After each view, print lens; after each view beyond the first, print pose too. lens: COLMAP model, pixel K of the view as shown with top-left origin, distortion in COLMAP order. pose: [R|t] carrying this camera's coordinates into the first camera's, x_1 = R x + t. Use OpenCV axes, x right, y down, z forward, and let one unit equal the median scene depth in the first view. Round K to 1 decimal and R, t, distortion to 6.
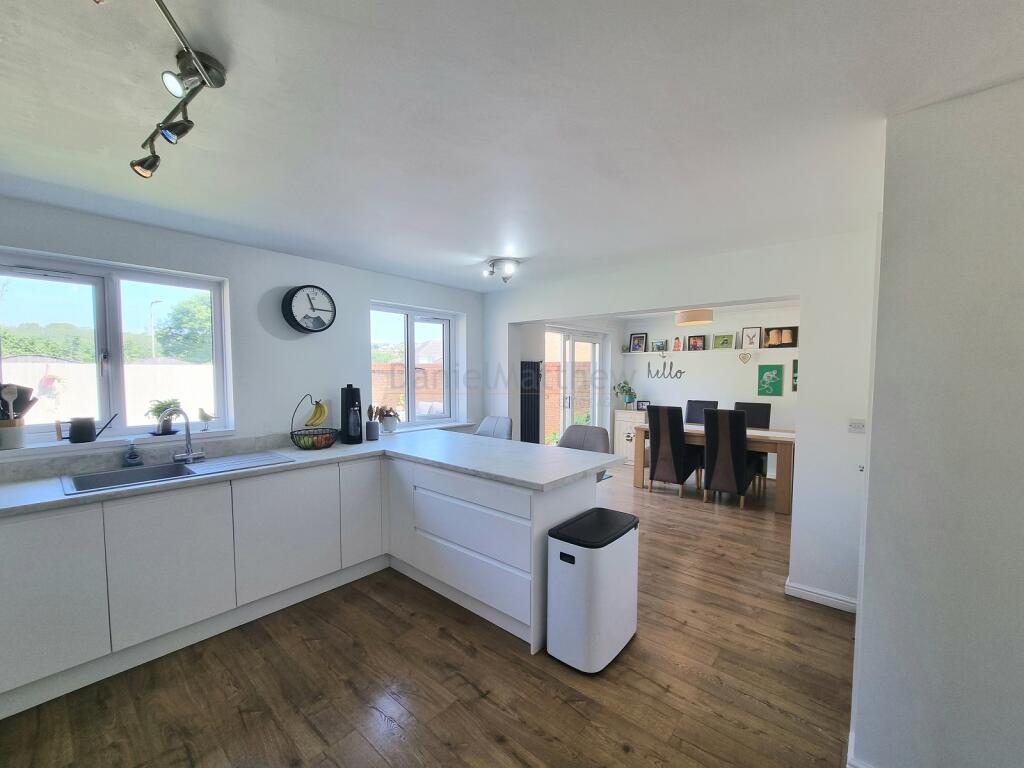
lens RADIAL K [[420.3, 0, 520.3], [0, 420.3, 388.4], [0, 0, 1]] dist [0.000640, 0.000967]
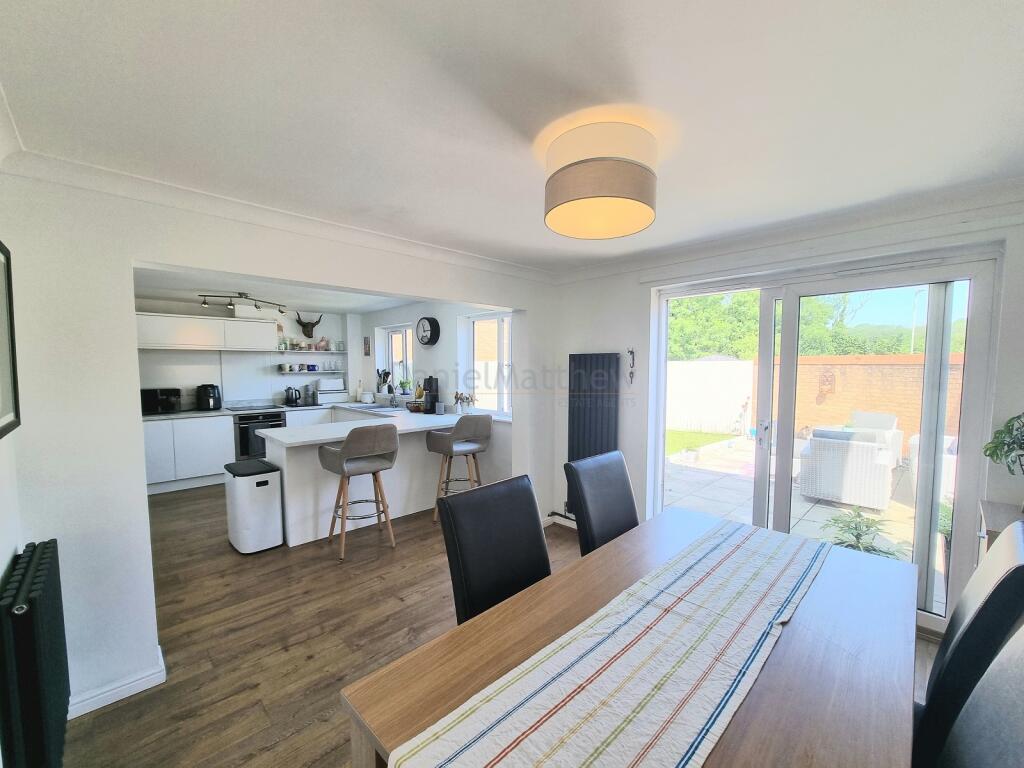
lens RADIAL K [[420.3, 0, 517.1], [0, 420.3, 392.5], [0, 0, 1]] dist [0.000640, 0.000967]
pose [[-0.093764, 0.063306, -0.993580, 0.673995], [-0.037972, 0.997023, 0.067109, -0.039461], [0.994870, 0.044021, -0.091081, 0.877074]]
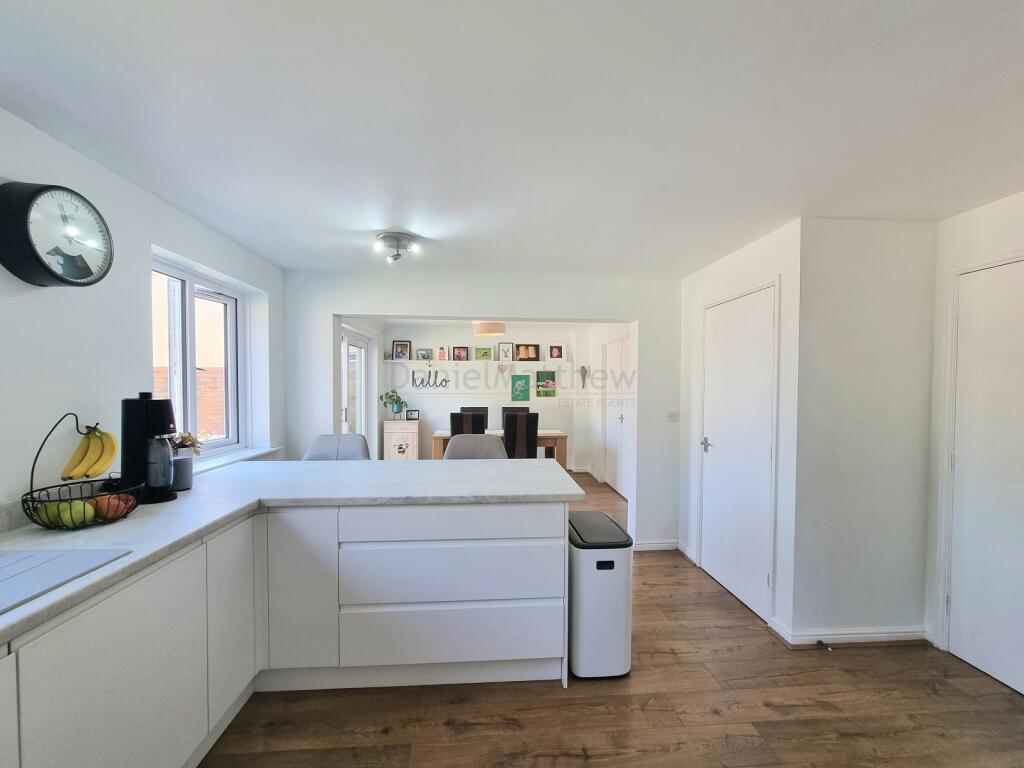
lens RADIAL K [[420.3, 0, 515.3], [0, 420.3, 390.2], [0, 0, 1]] dist [0.000640, 0.000967]
pose [[0.709167, -0.007172, 0.705004, -0.269117], [0.024001, 0.999614, -0.013974, 0.003510], [-0.704632, 0.026831, 0.709065, 0.169231]]
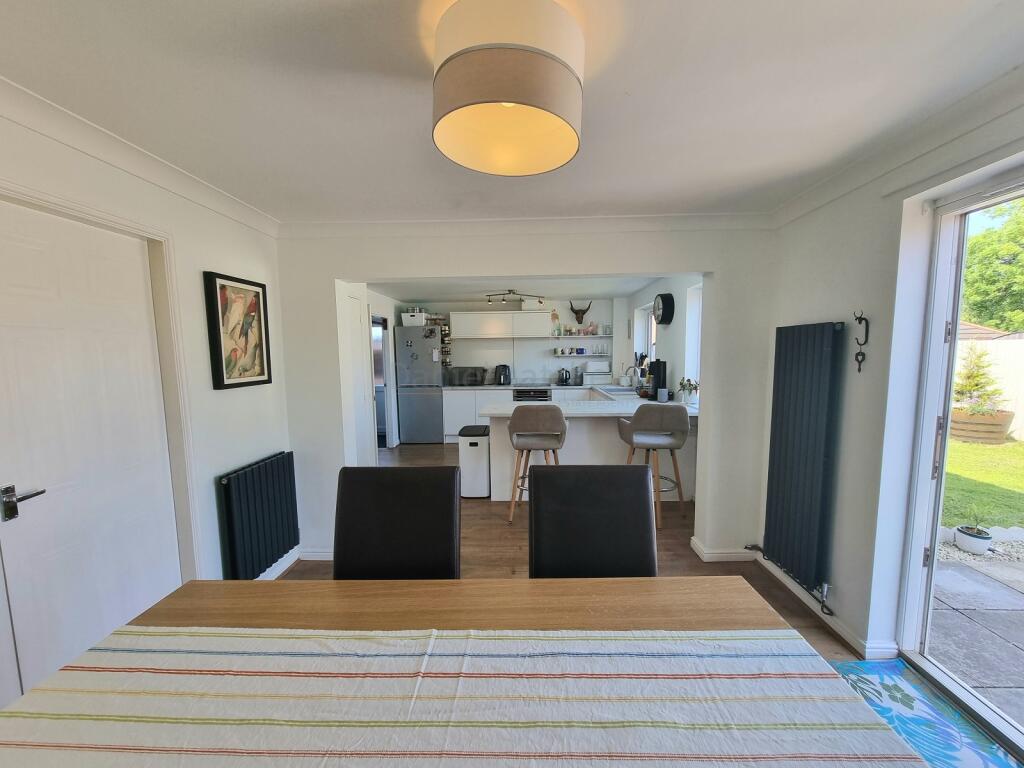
lens RADIAL K [[420.3, 0, 517.3], [0, 420.3, 392.6], [0, 0, 1]] dist [0.000640, 0.000967]
pose [[-0.782972, 0.069214, -0.618194, 0.510579], [-0.012727, 0.991800, 0.127164, -0.042781], [0.621927, 0.107434, -0.775671, 1.087755]]
